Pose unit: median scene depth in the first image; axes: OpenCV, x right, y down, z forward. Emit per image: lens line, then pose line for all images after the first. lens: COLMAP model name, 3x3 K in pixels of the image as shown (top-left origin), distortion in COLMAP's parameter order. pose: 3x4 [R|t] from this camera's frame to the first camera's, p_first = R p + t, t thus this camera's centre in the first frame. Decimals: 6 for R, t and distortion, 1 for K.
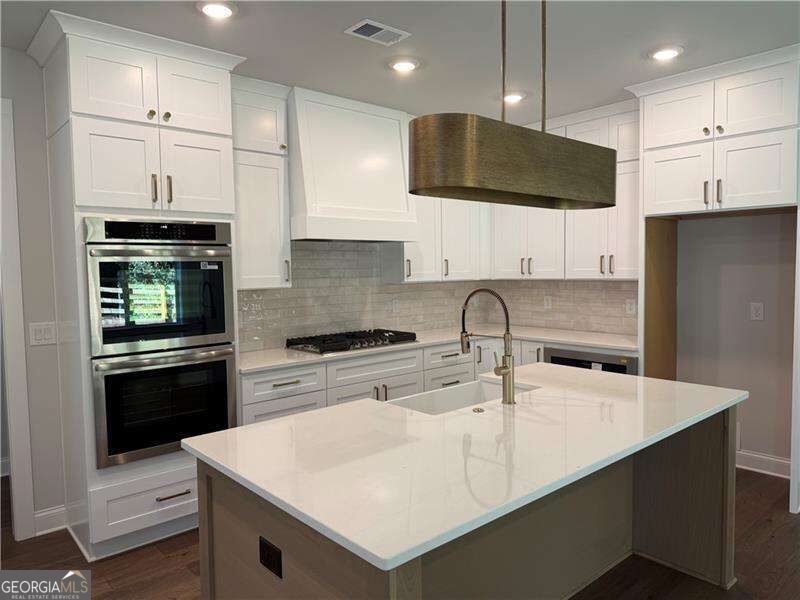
lens RADIAL K [[567.1, 0, 401.5], [0, 567.1, 293.1], [0, 0, 1]] dist [0.058395, -0.054616]
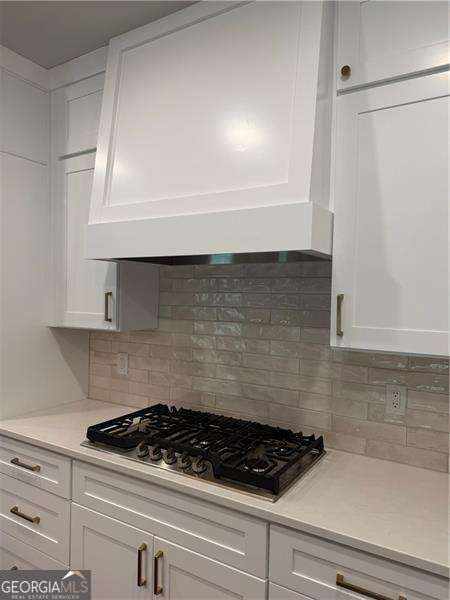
lens RADIAL K [[425.4, 0, 220.8], [0, 425.4, 302.0], [0, 0, 1]] dist [0.058395, -0.054616]
pose [[0.267125, 0.039200, -0.962864, 0.402186], [-0.062024, 0.997800, 0.023416, -0.077091], [0.961664, 0.053466, 0.268968, 1.155851]]
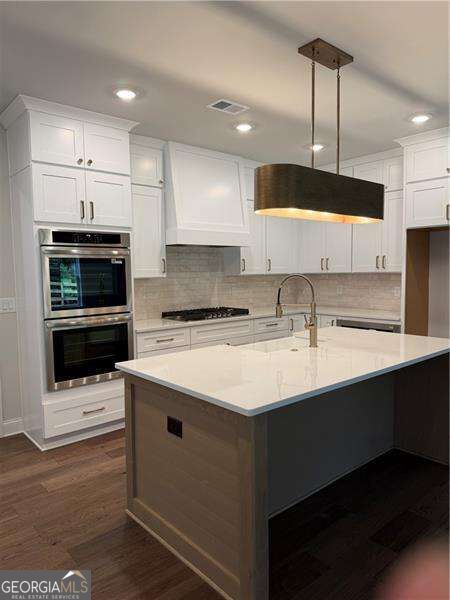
lens RADIAL K [[425.4, 0, 222.1], [0, 425.4, 299.0], [0, 0, 1]] dist [0.058395, -0.054616]
pose [[0.999859, 0.001780, -0.016679, -0.033657], [-0.001396, 0.999735, 0.022995, 0.025825], [0.016715, -0.022968, 0.999596, -0.133364]]
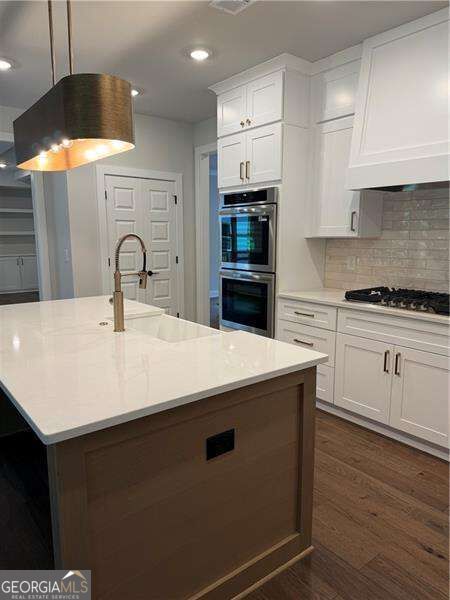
lens RADIAL K [[425.4, 0, 214.2], [0, 425.4, 299.1], [0, 0, 1]] dist [0.058395, -0.054616]
pose [[-0.091692, 0.173413, -0.980572, 0.772016], [-0.037502, 0.983420, 0.177424, -0.032765], [0.995081, 0.053042, -0.083668, 0.944952]]
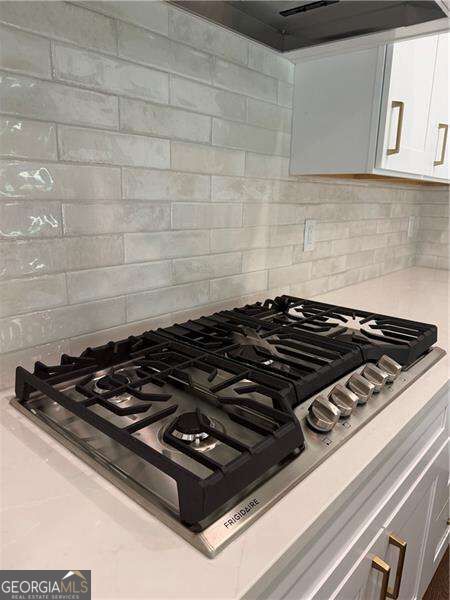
lens RADIAL K [[425.4, 0, 220.7], [0, 425.4, 301.0], [0, 0, 1]] dist [0.058395, -0.054616]
pose [[0.991886, 0.014506, 0.126301, -0.172171], [-0.039675, 0.979170, 0.199127, 0.014831], [-0.120782, -0.202522, 0.971801, 1.023222]]
